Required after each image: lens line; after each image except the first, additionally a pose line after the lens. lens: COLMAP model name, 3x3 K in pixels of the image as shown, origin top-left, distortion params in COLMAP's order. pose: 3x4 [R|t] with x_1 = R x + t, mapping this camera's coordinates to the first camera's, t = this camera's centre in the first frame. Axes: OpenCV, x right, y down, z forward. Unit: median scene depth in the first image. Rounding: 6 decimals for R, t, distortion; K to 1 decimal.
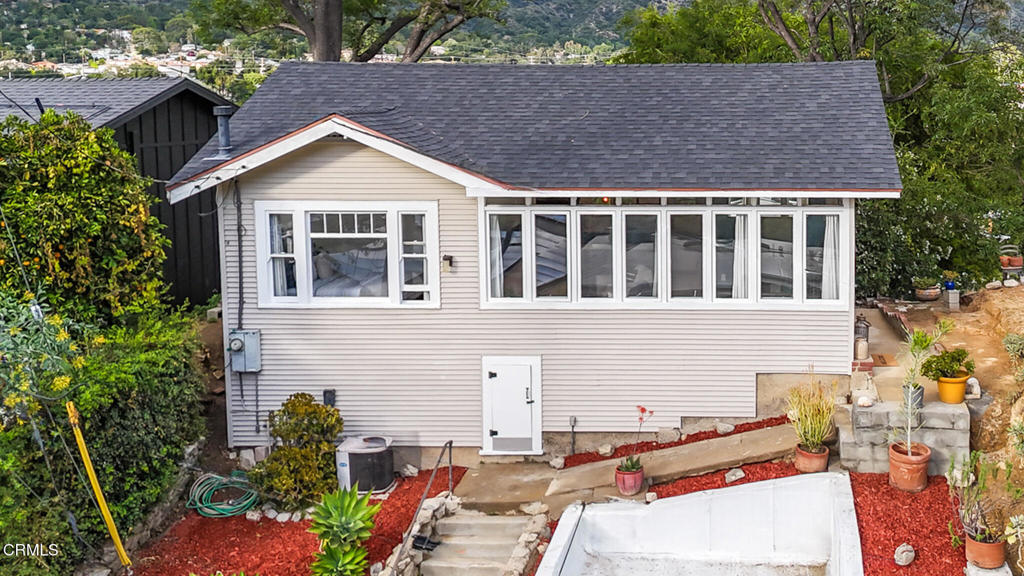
lens RADIAL K [[745.6, 0, 511.5], [0, 745.6, 292.8], [0, 0, 1]] dist [0.037676, -0.006577]
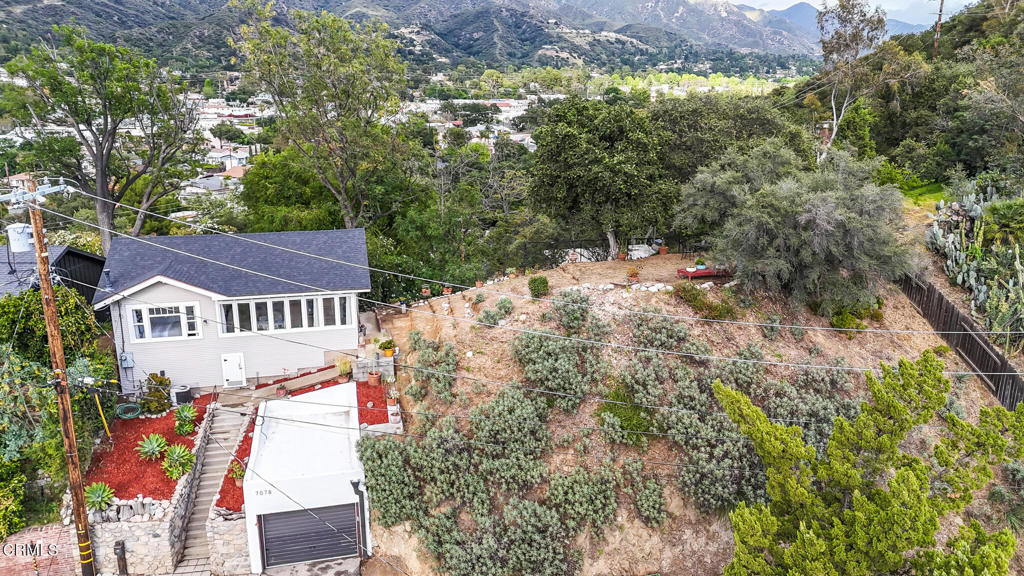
lens RADIAL K [[745.6, 0, 508.3], [0, 745.6, 283.0], [0, 0, 1]] dist [0.037676, -0.006577]
pose [[0.969879, -0.056818, 0.236869, 0.351541], [0.021371, 0.988514, 0.149611, -0.569928], [-0.242649, -0.140043, 0.959953, -1.899173]]
